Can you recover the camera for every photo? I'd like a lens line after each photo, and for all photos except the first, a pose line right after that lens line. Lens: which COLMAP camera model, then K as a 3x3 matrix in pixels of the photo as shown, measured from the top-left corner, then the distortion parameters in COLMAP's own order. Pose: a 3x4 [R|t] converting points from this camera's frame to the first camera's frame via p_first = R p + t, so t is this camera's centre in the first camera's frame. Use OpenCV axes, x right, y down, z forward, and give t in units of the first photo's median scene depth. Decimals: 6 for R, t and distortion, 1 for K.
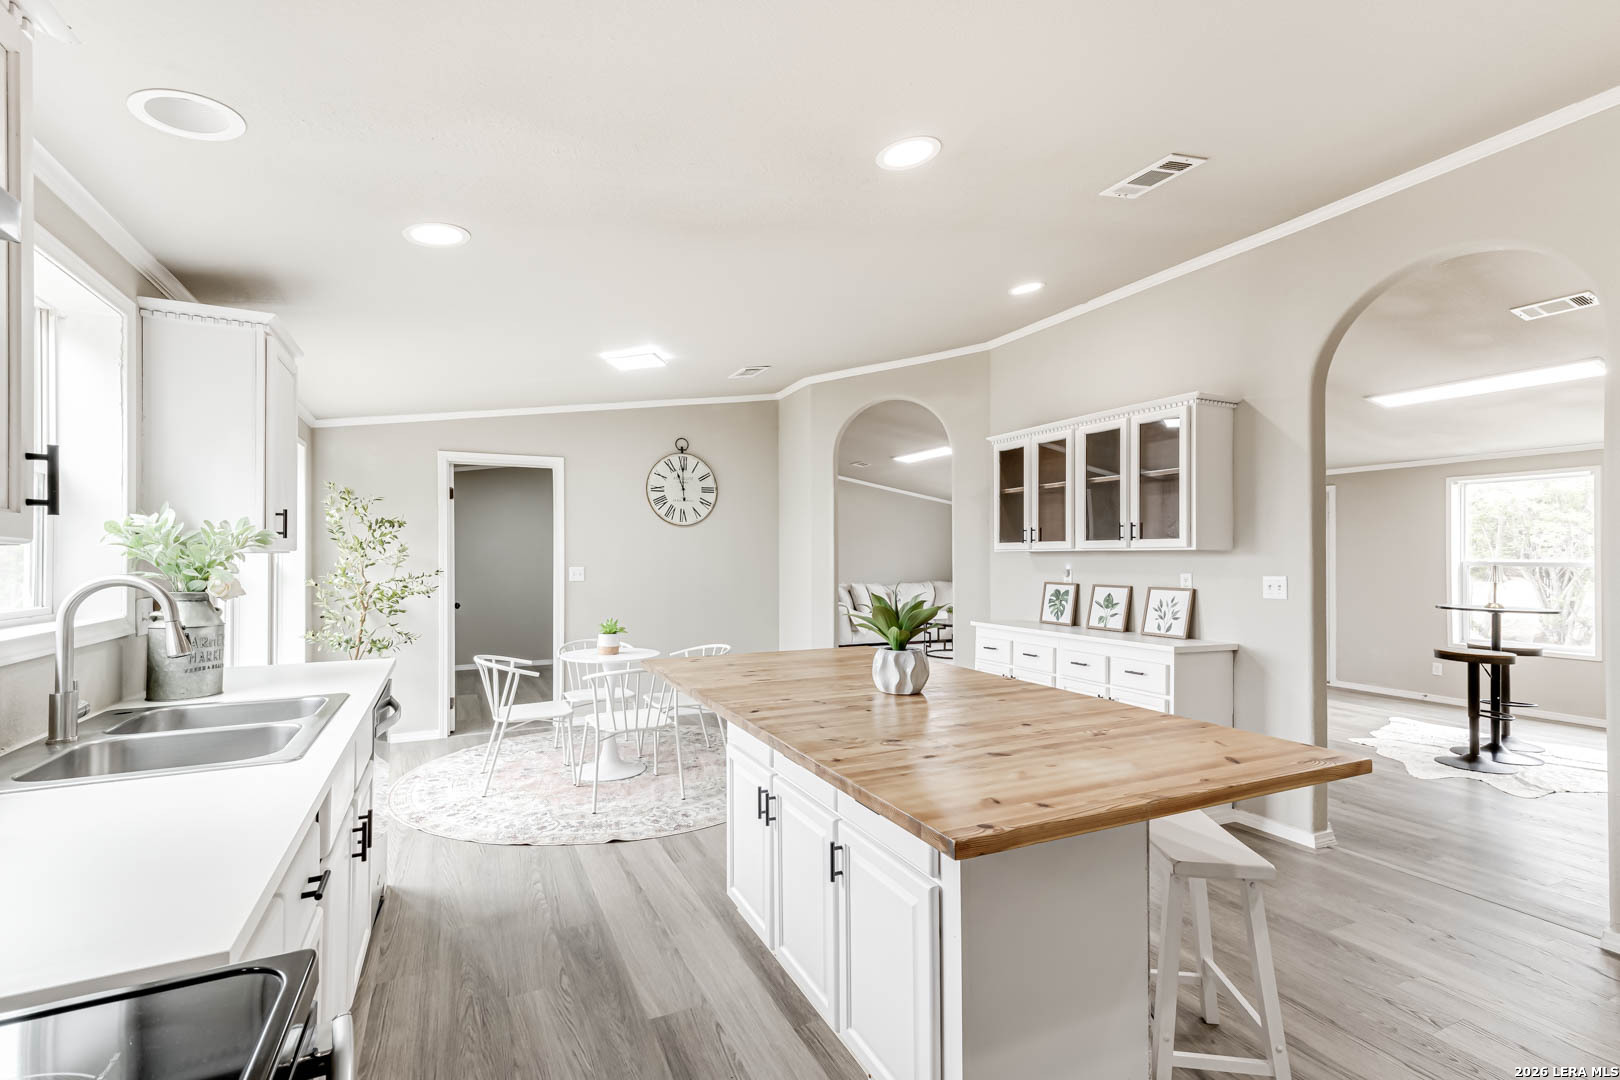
lens RADIAL K [[722.4, 0, 802.7], [0, 722.4, 547.2], [0, 0, 1]] dist [0.024171, -0.001252]
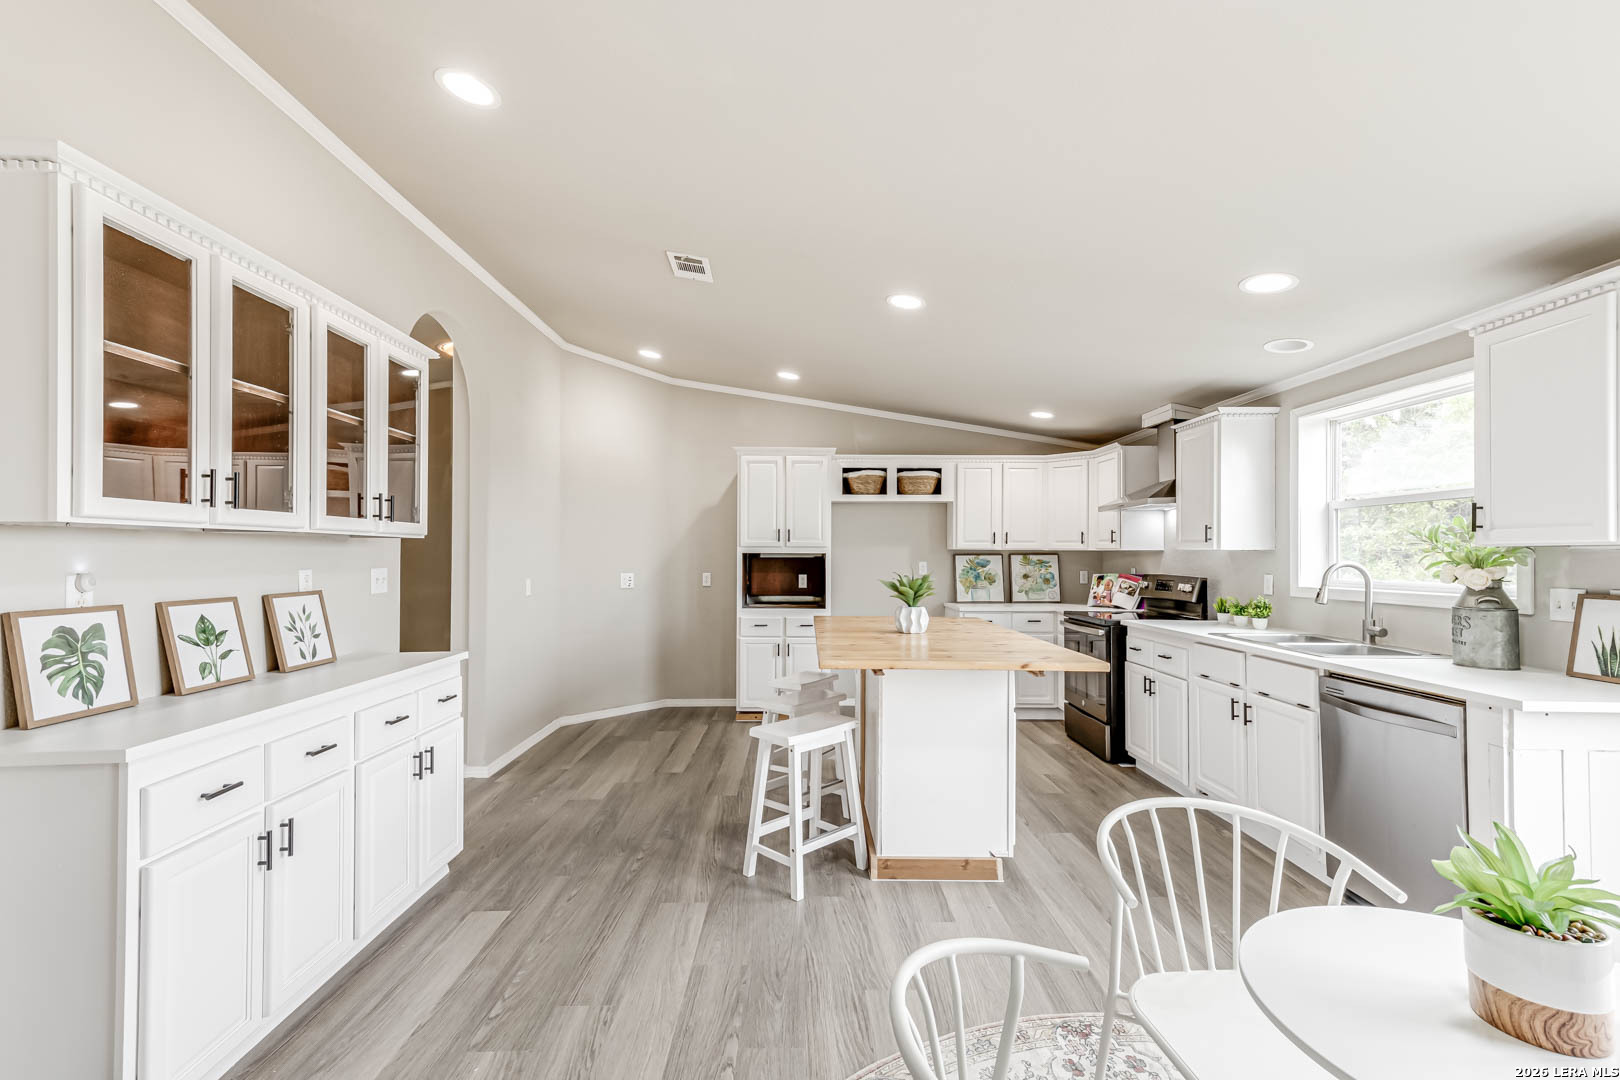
lens RADIAL K [[722.4, 0, 797.2], [0, 722.4, 548.0], [0, 0, 1]] dist [0.024171, -0.001252]
pose [[-0.897559, 0.000314, 0.440895, -0.167169], [-0.010517, 0.999700, -0.022122, 0.022101], [-0.440769, -0.024493, -0.897286, 1.214820]]
